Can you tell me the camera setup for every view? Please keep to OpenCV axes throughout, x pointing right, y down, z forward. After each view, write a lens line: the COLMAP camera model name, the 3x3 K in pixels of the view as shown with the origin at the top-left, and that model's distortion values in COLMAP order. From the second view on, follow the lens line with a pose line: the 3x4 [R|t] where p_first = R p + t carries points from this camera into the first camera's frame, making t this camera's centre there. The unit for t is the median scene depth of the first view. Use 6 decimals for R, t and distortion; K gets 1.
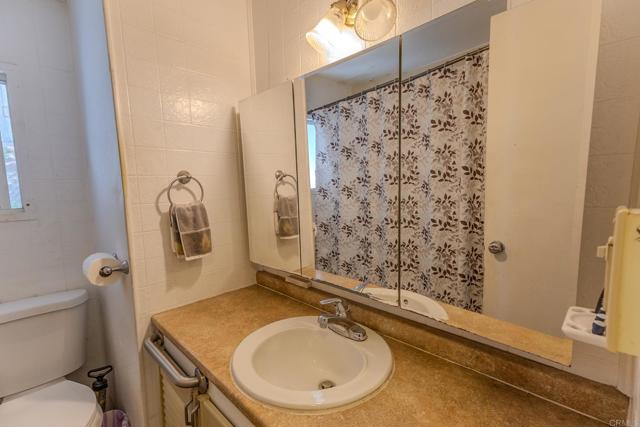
lens RADIAL K [[290.6, 0, 317.8], [0, 290.6, 217.6], [0, 0, 1]] dist [0.023224, 0.000411]
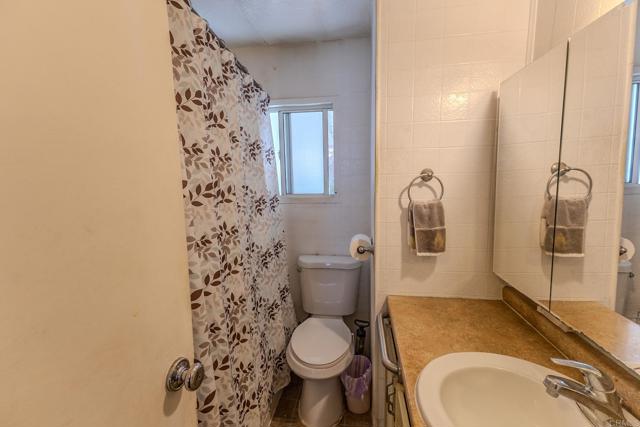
lens RADIAL K [[290.6, 0, 317.8], [0, 290.6, 217.6], [0, 0, 1]] dist [0.023224, 0.000411]
pose [[0.604446, 0.119488, -0.787634, 0.132846], [-0.088008, 0.992652, 0.083051, -0.040215], [0.791770, 0.019119, 0.610520, 0.073932]]
